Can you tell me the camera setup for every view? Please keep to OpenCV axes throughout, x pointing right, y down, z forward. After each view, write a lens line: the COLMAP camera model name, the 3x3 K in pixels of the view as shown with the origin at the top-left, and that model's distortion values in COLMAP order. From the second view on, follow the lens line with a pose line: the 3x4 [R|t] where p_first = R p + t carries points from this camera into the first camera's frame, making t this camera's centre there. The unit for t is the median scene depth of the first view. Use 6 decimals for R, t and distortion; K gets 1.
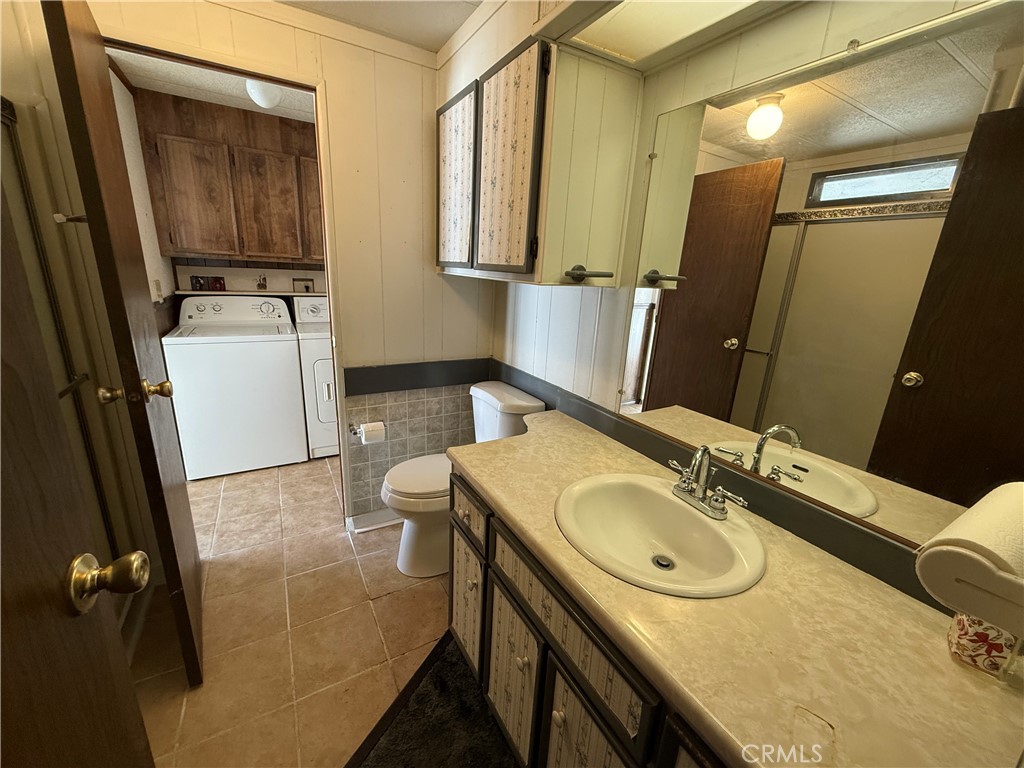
lens RADIAL K [[409.5, 0, 507.1], [0, 409.5, 382.5], [0, 0, 1]] dist [-0.001029, 0.000498]
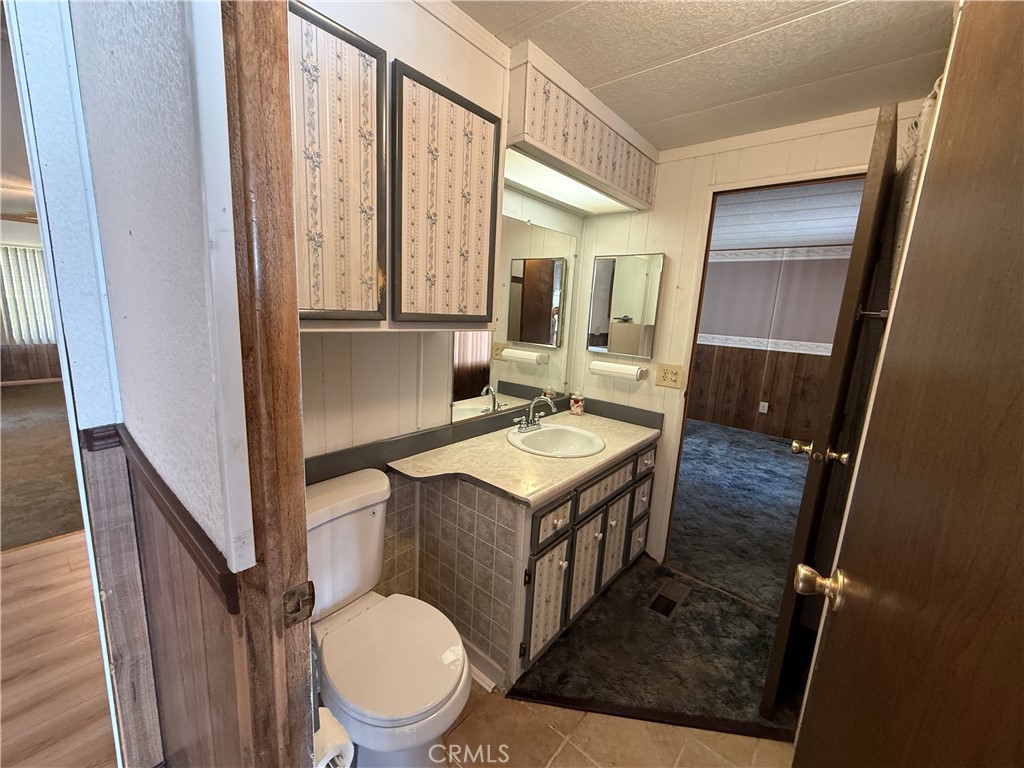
lens RADIAL K [[409.5, 0, 507.1], [0, 409.5, 382.5], [0, 0, 1]] dist [-0.001029, 0.000498]
pose [[-0.330236, -0.240131, 0.912842, -1.148745], [0.193033, 0.929477, 0.314340, -0.510646], [-0.923949, 0.280016, -0.260594, 1.453884]]
